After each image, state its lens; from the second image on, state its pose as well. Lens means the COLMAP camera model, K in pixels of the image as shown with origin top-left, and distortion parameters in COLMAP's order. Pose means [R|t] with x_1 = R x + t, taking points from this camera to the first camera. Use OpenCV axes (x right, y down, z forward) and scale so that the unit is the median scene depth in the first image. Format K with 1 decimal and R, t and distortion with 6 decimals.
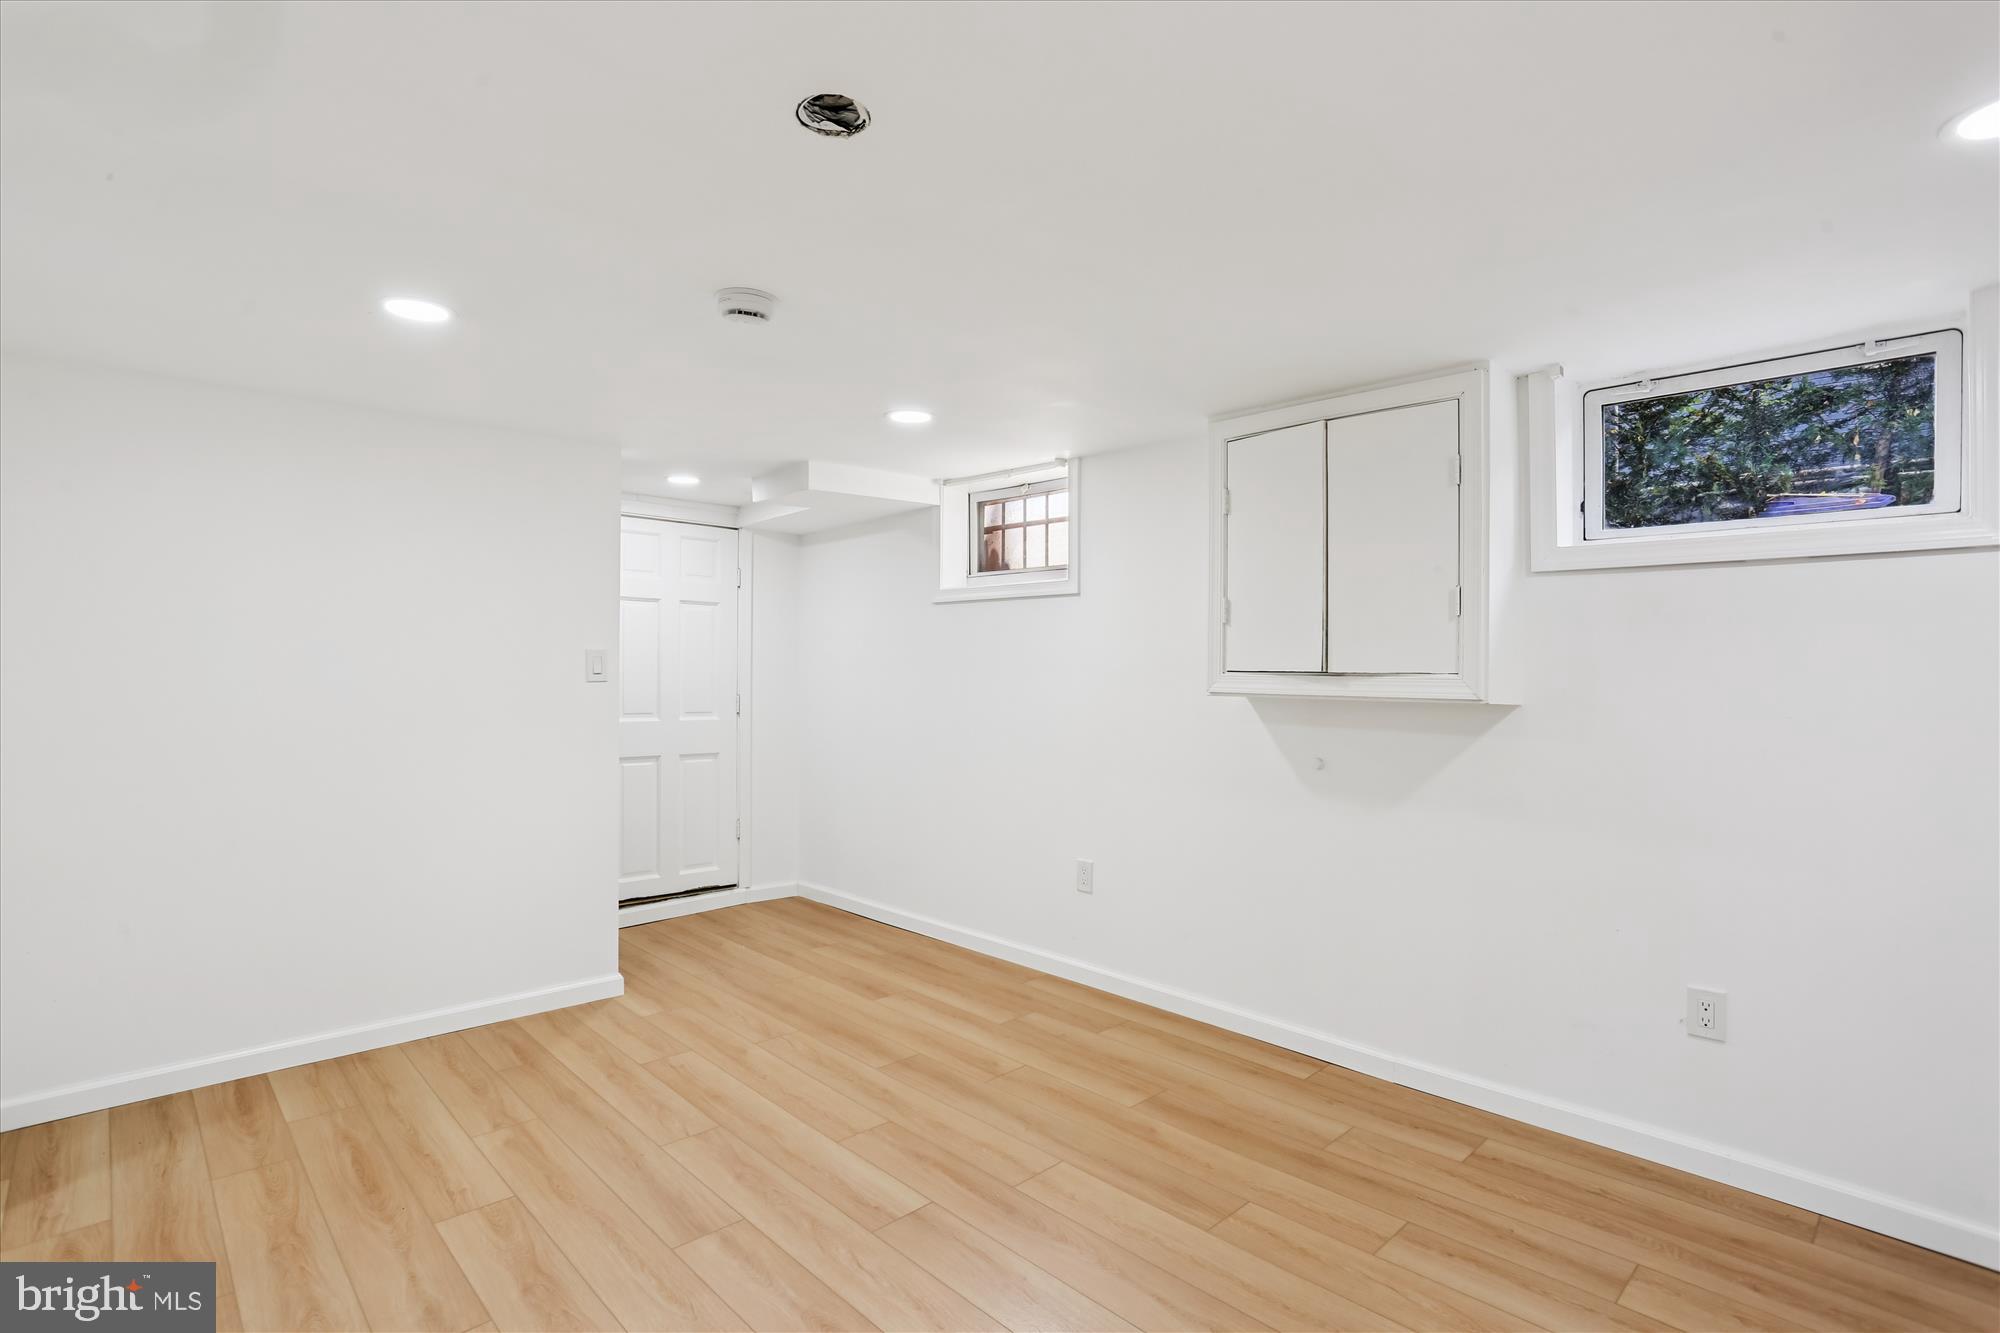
lens RADIAL K [[969.2, 0, 1008.8], [0, 969.2, 673.3], [0, 0, 1]] dist [-0.032579, 0.005280]
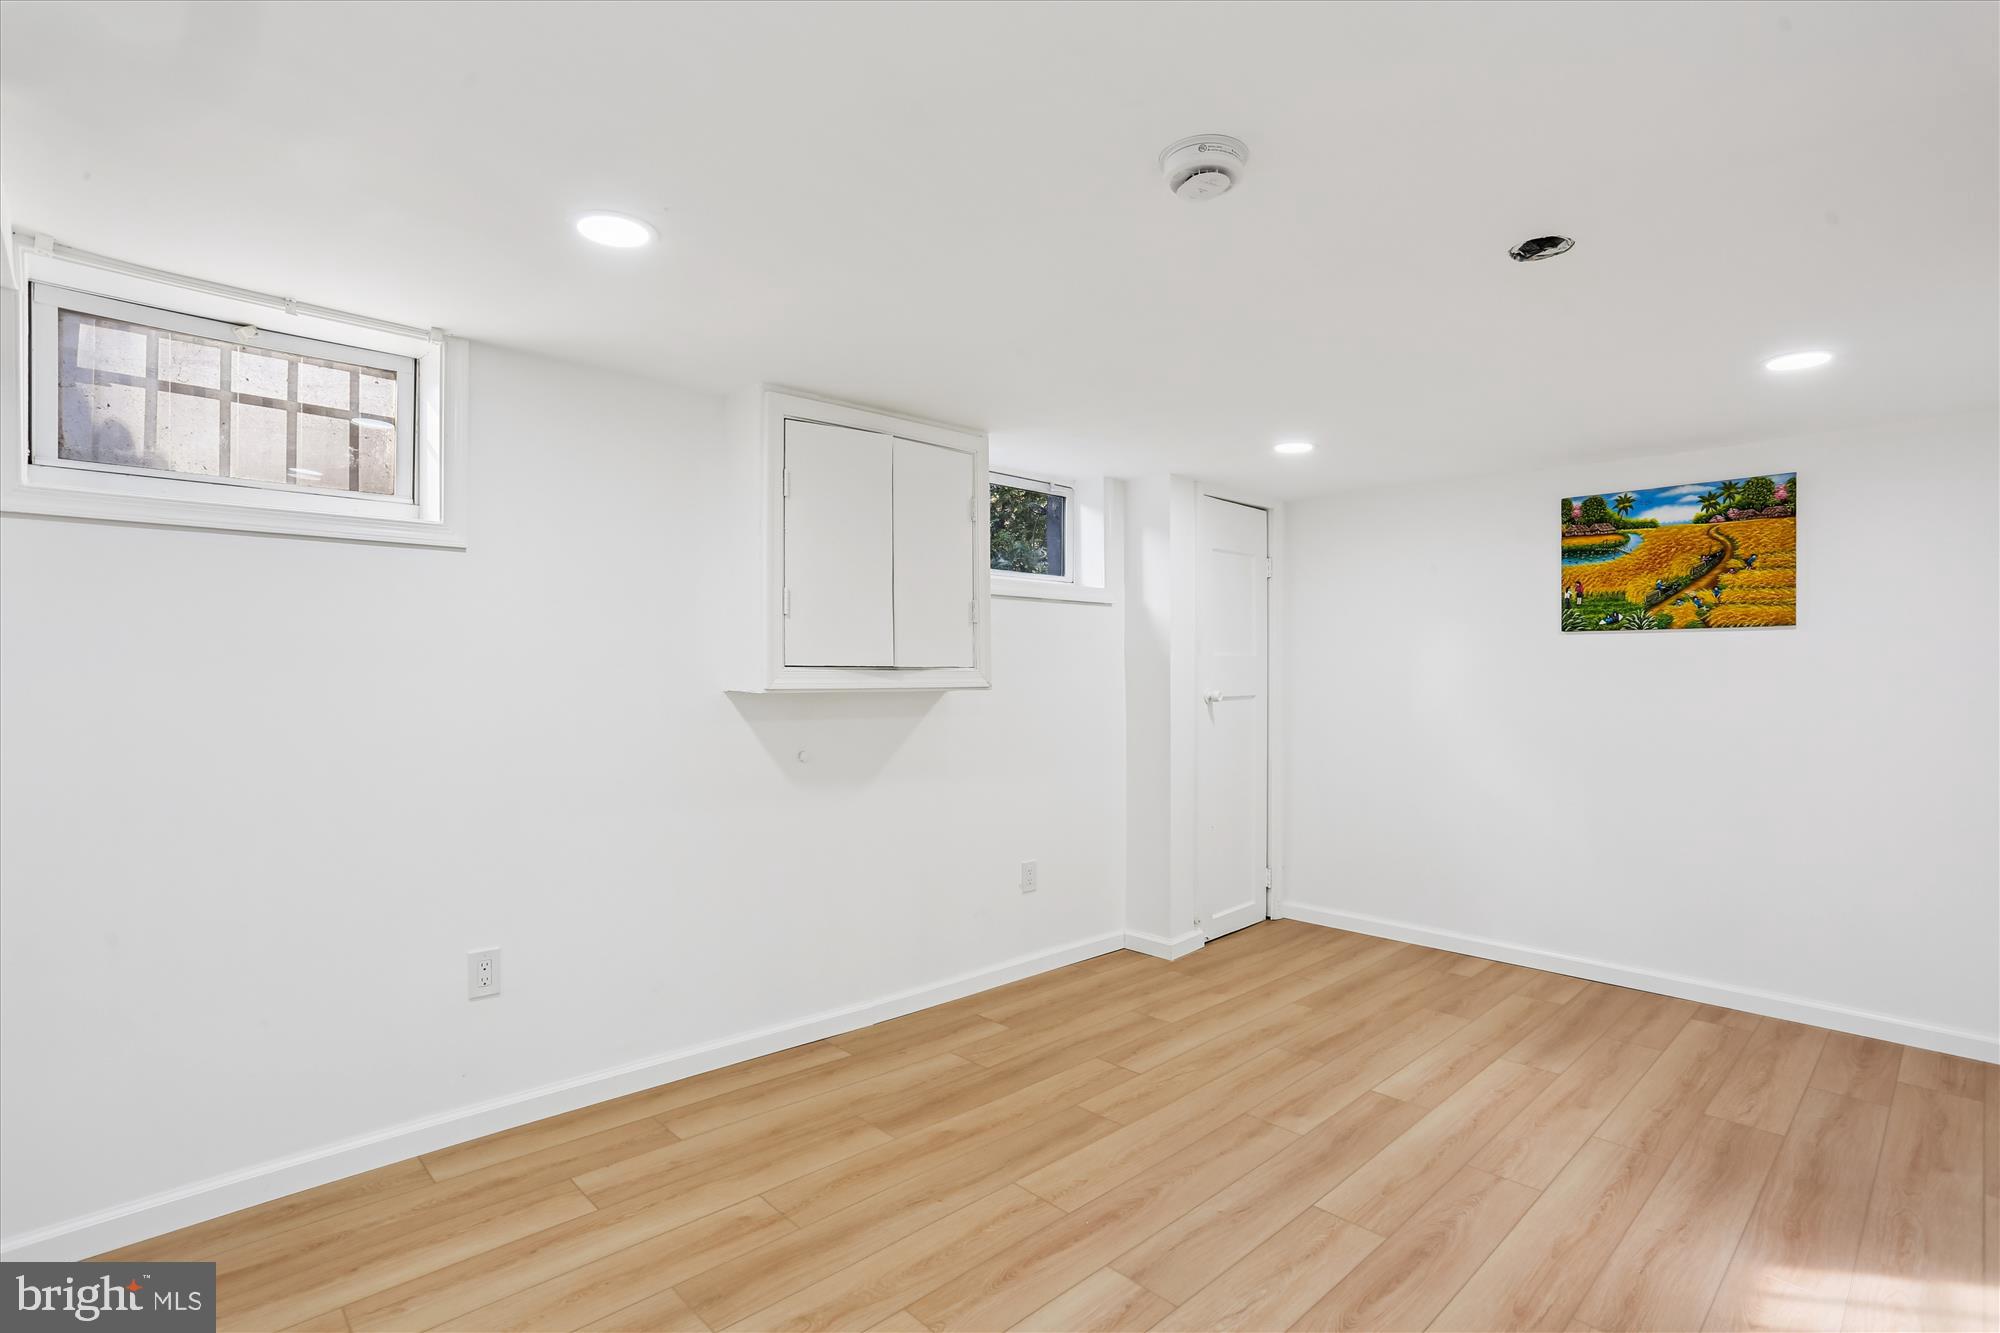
lens RADIAL K [[969.2, 0, 966.9], [0, 969.2, 671.5], [0, 0, 1]] dist [-0.032579, 0.005280]
pose [[0.038254, -0.012518, 0.999190, -0.785352], [0.001054, 0.999921, 0.012487, -0.009360], [-0.999267, 0.000575, 0.038264, 0.891338]]
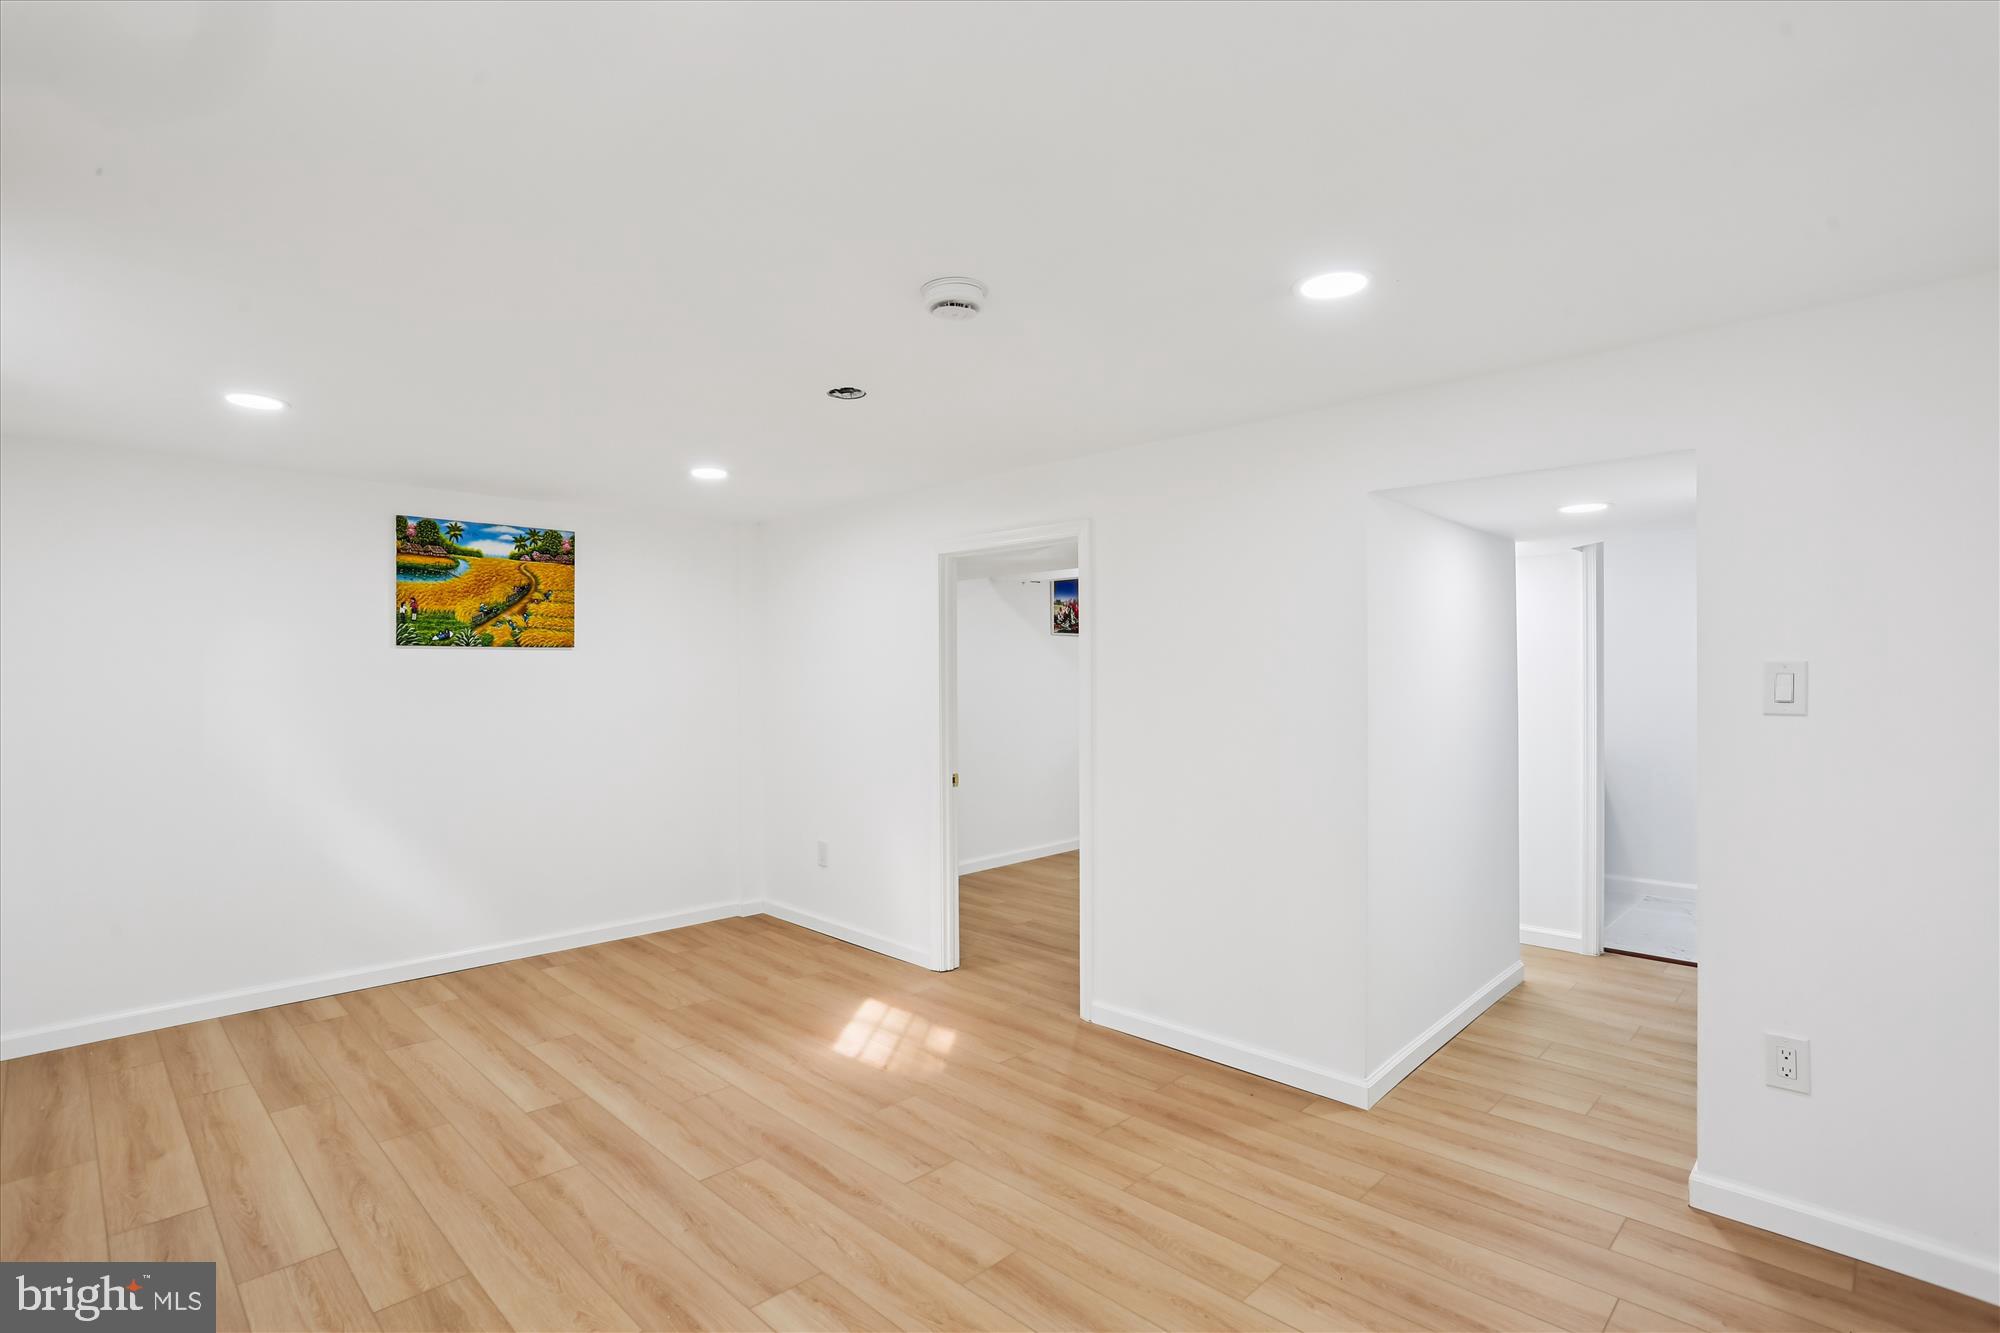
lens RADIAL K [[969.2, 0, 995.3], [0, 969.2, 667.8], [0, 0, 1]] dist [-0.032579, 0.005280]
pose [[-0.999875, -0.003201, -0.015455, -0.229619], [-0.003123, 0.999982, -0.005079, -0.011415], [0.015471, -0.005030, -0.999868, 1.506779]]
